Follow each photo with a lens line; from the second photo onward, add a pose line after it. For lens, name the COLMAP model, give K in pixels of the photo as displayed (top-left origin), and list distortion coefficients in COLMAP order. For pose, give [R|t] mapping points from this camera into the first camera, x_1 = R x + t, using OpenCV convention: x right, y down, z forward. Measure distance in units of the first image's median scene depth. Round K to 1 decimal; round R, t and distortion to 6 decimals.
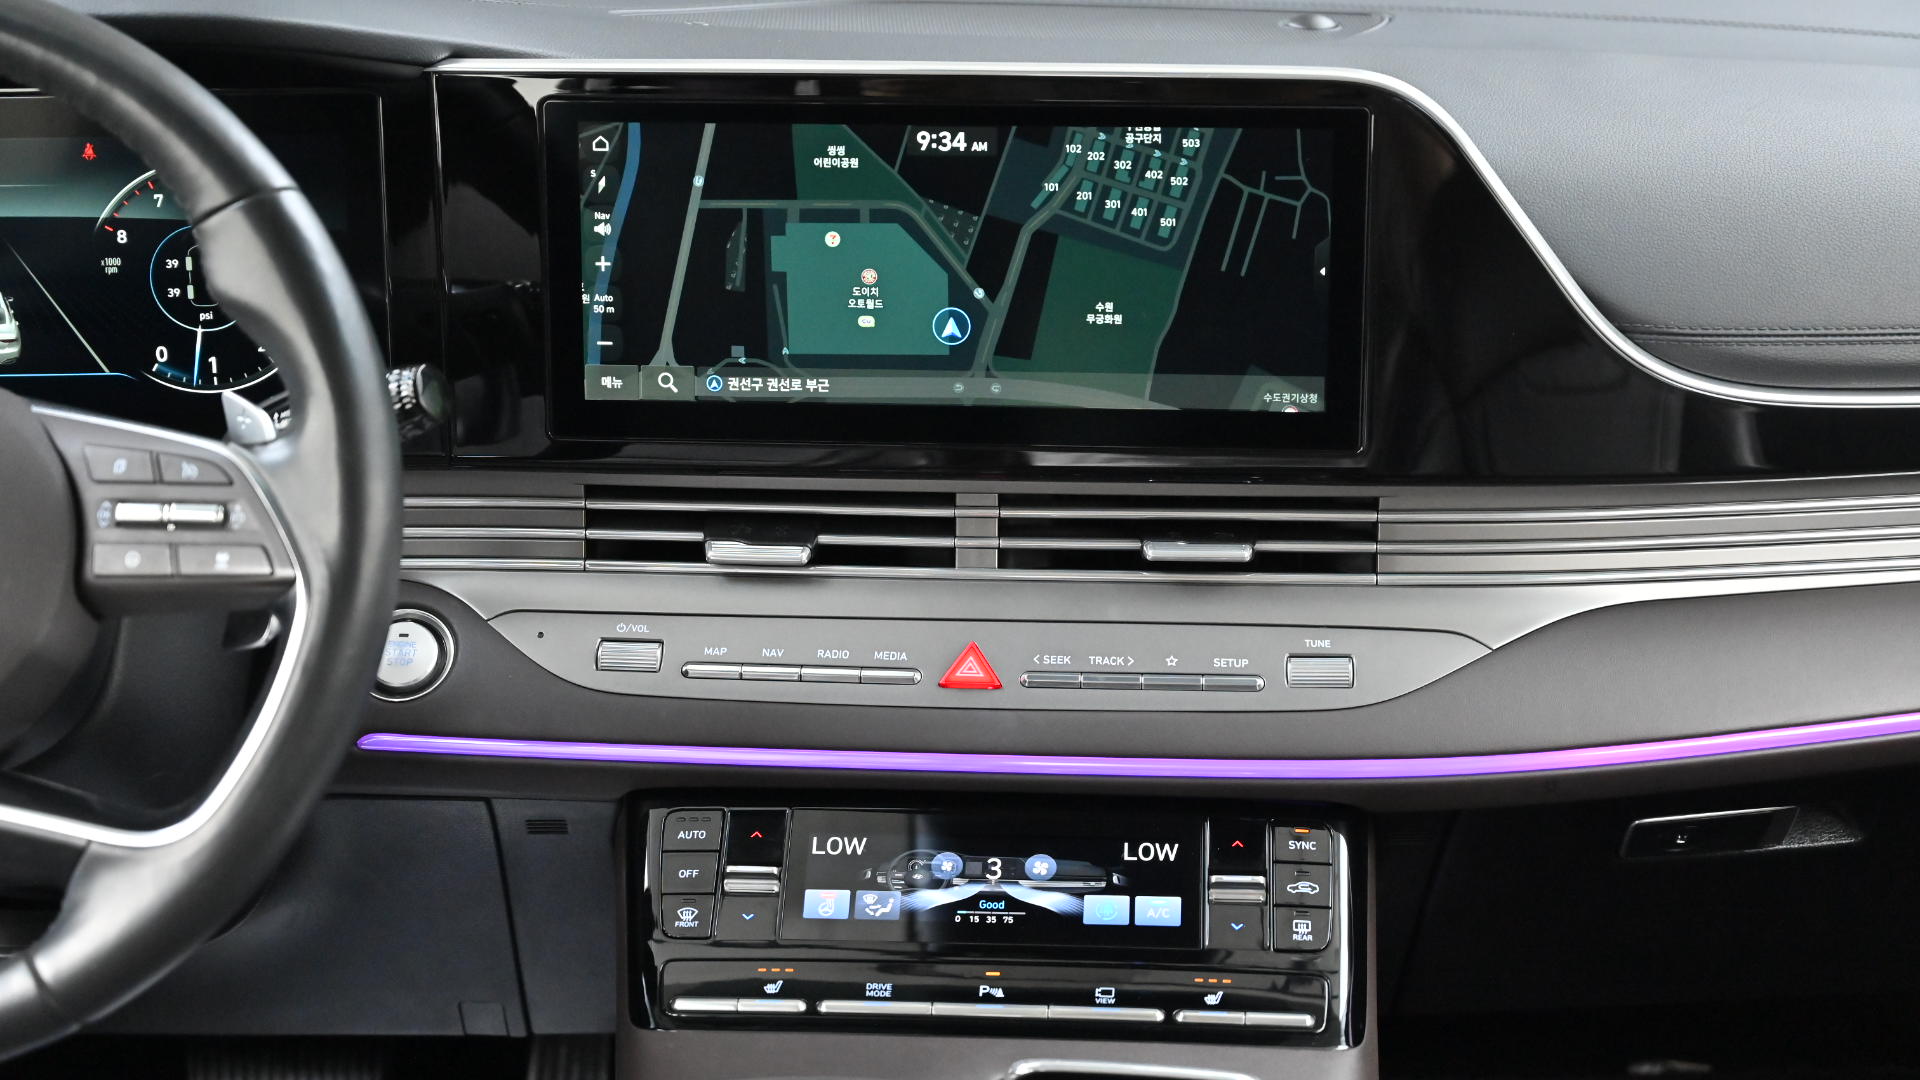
lens RADIAL K [[3238.3, 0, 957.7], [0, 3238.3, 542.3], [0, 0, 1]] dist [-0.006328, 0.000000]
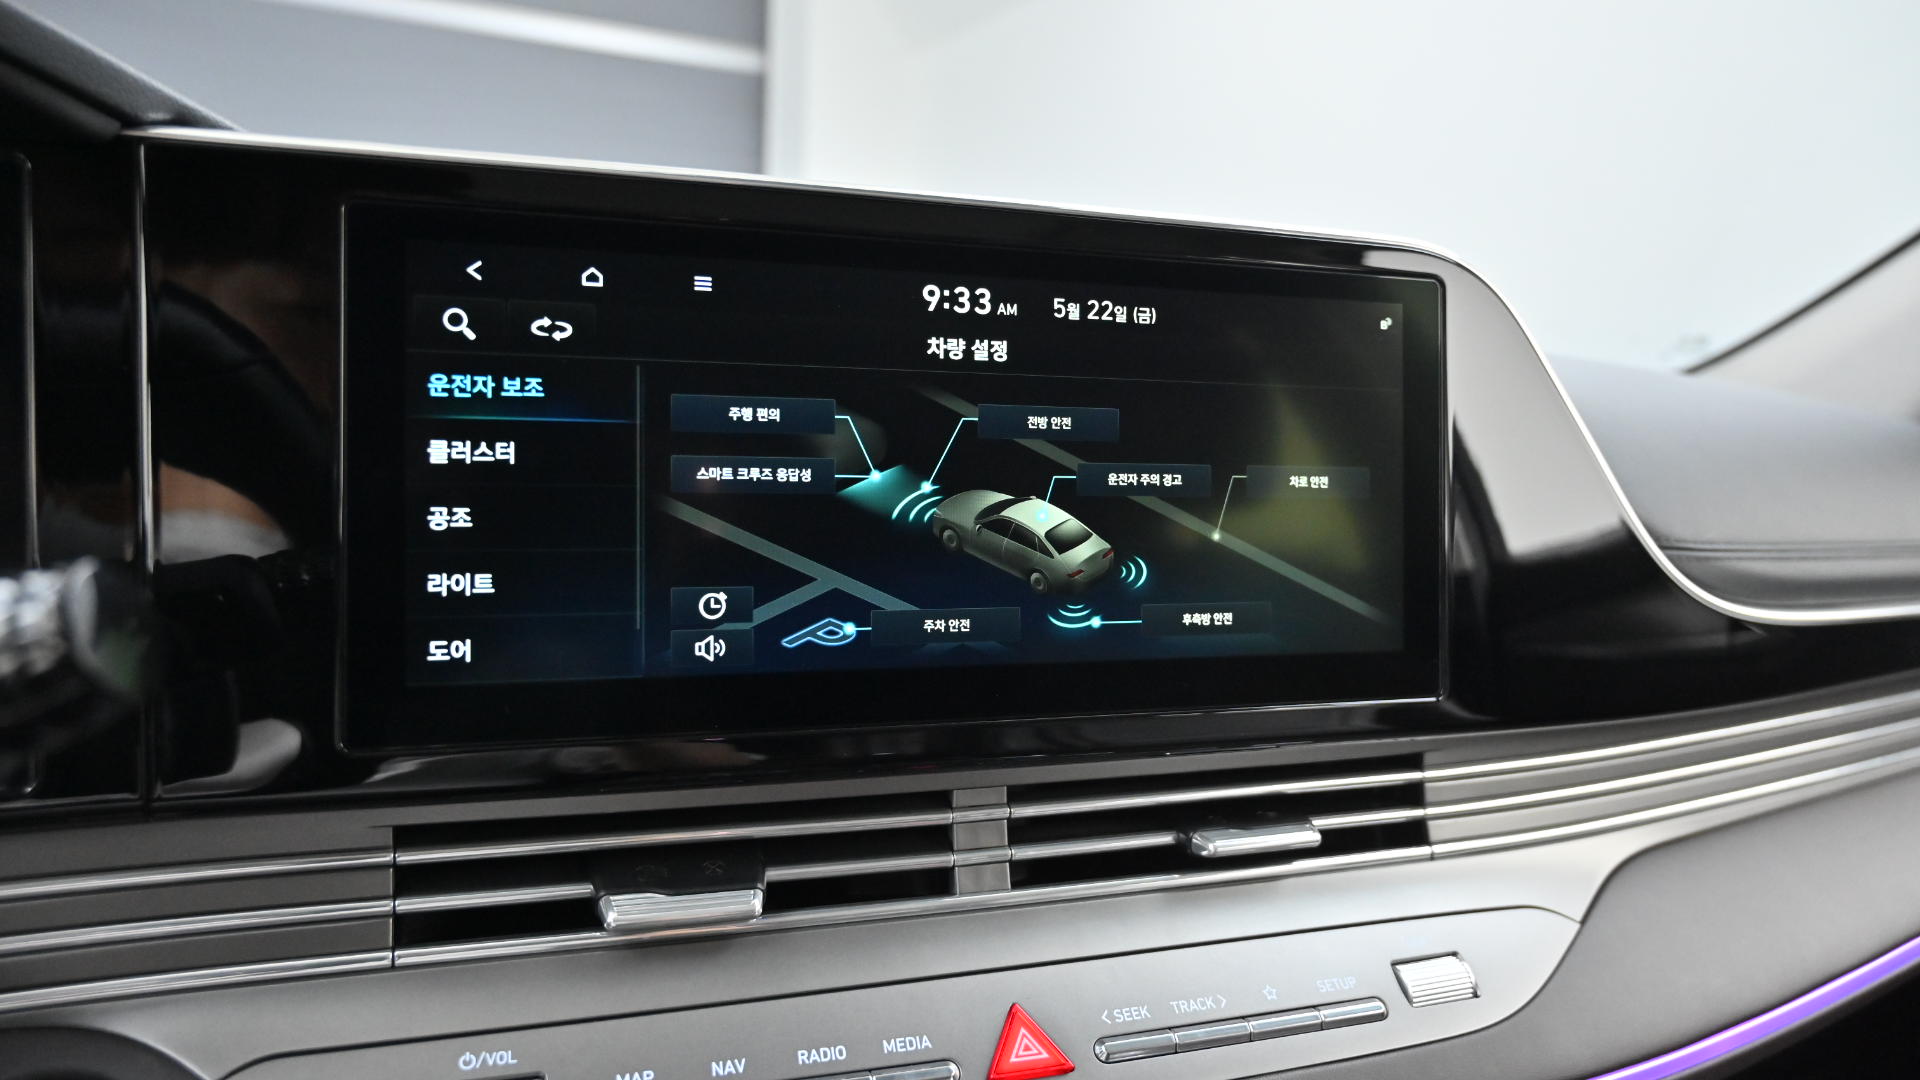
lens RADIAL K [[1284.3, 0, 968.6], [0, 1284.3, 522.7], [0, 0, 1]] dist [-0.004307, 0.003489]
pose [[0.911521, -0.000302, 0.411252, -0.120530], [0.086844, 0.977591, -0.191767, -0.018815], [-0.401979, 0.210515, 0.891121, 0.745212]]
